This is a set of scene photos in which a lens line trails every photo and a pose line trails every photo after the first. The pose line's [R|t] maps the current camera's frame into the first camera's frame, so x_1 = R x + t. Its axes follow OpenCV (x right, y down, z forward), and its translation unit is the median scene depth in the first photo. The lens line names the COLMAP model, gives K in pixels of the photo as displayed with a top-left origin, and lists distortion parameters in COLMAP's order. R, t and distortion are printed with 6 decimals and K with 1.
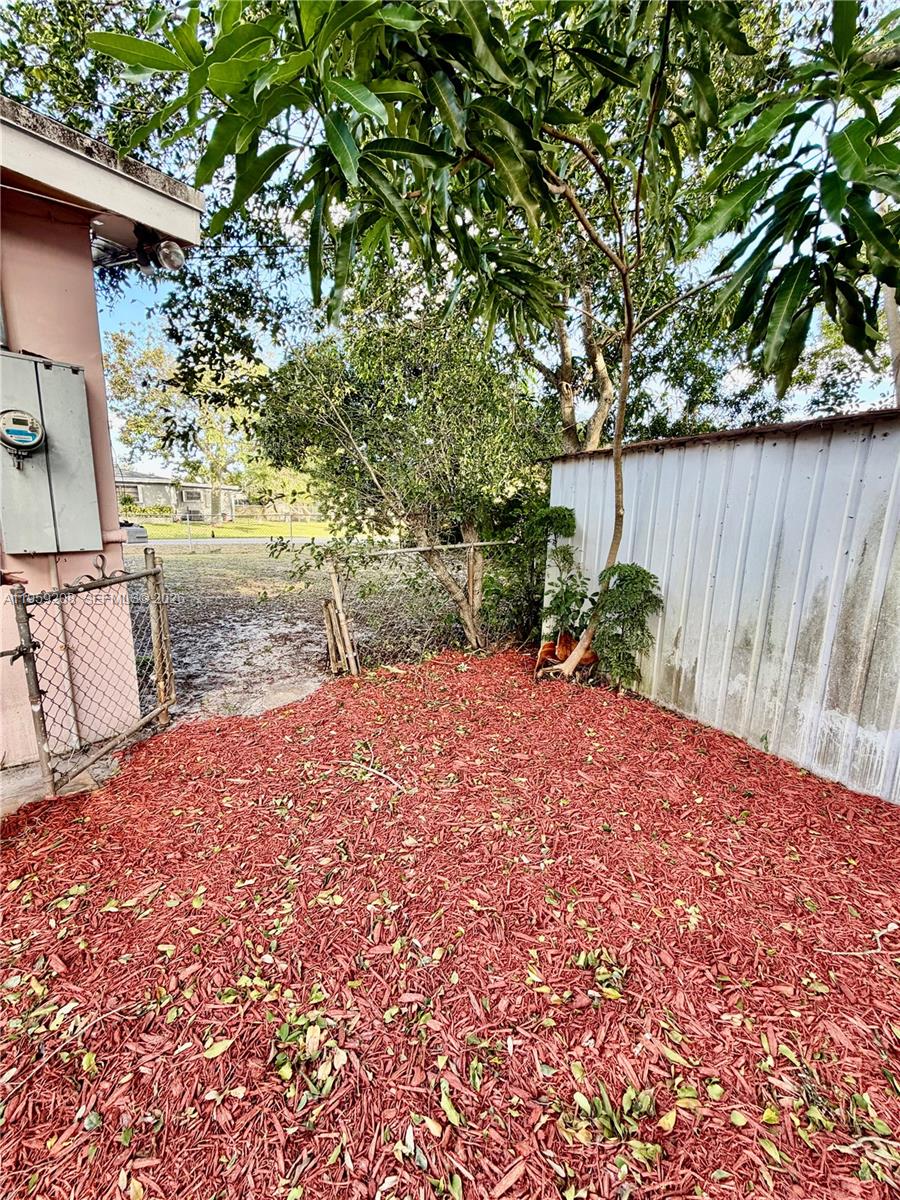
lens RADIAL K [[478.4, 0, 450.3], [0, 478.4, 600.0], [0, 0, 1]] dist [-0.003186, -0.000104]
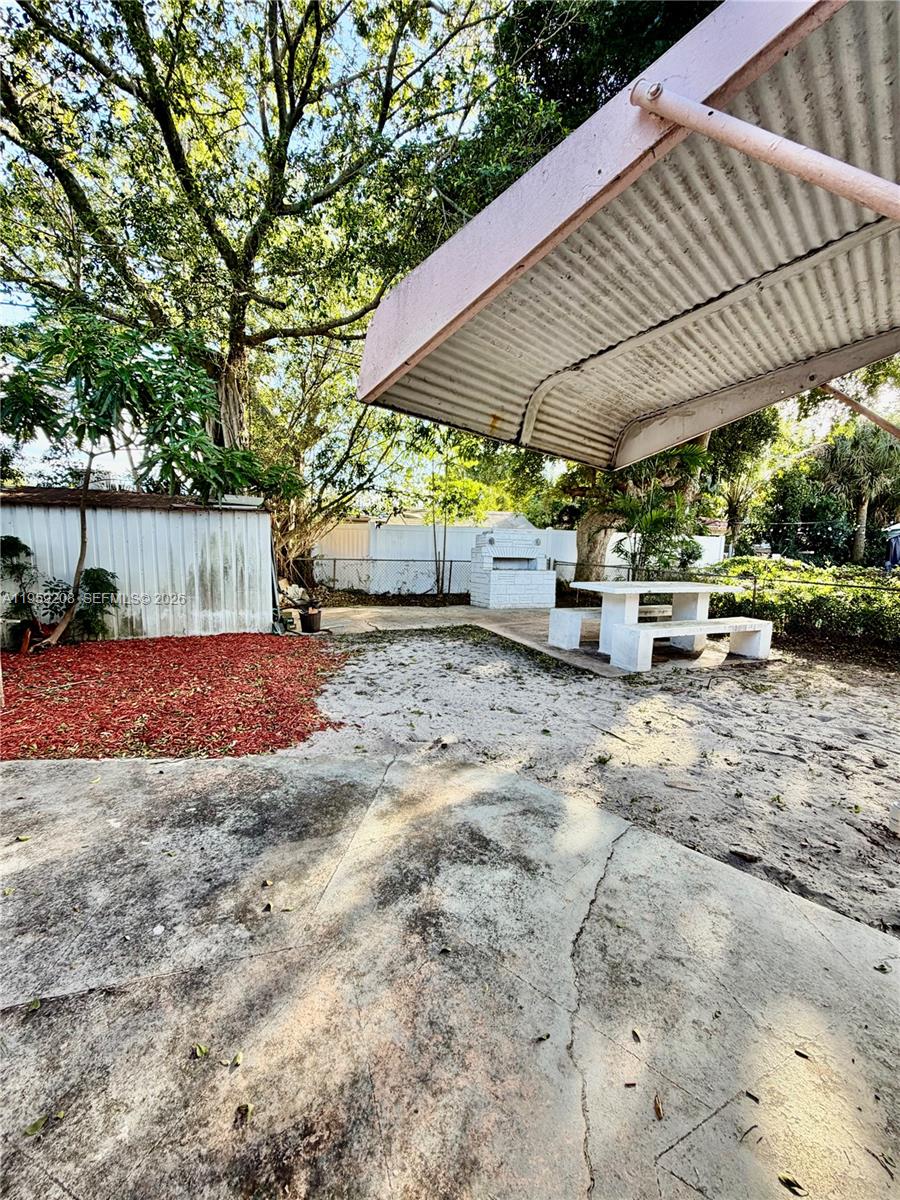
lens RADIAL K [[478.4, 0, 446.3], [0, 478.4, 602.0], [0, 0, 1]] dist [-0.003186, -0.000104]
pose [[0.038596, -0.141404, 0.989199, -1.815554], [0.170610, 0.976334, 0.132908, 0.051100], [-0.984582, 0.163638, 0.061807, -0.544928]]
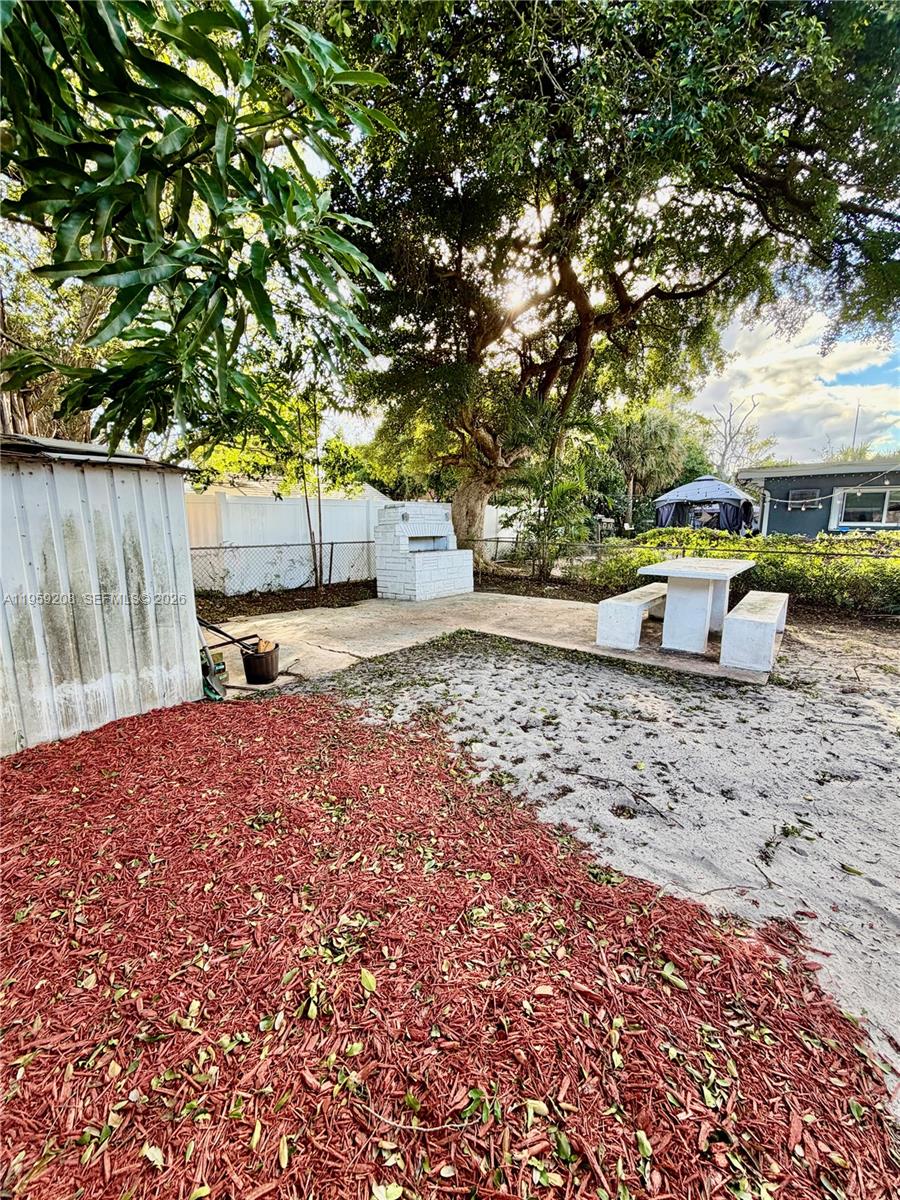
lens RADIAL K [[478.4, 0, 453.6], [0, 478.4, 601.7], [0, 0, 1]] dist [-0.003186, -0.000104]
pose [[-0.445987, -0.173743, 0.878014, -0.732740], [0.162741, 0.948885, 0.270432, -0.150575], [-0.880120, 0.263498, -0.394915, 0.500411]]
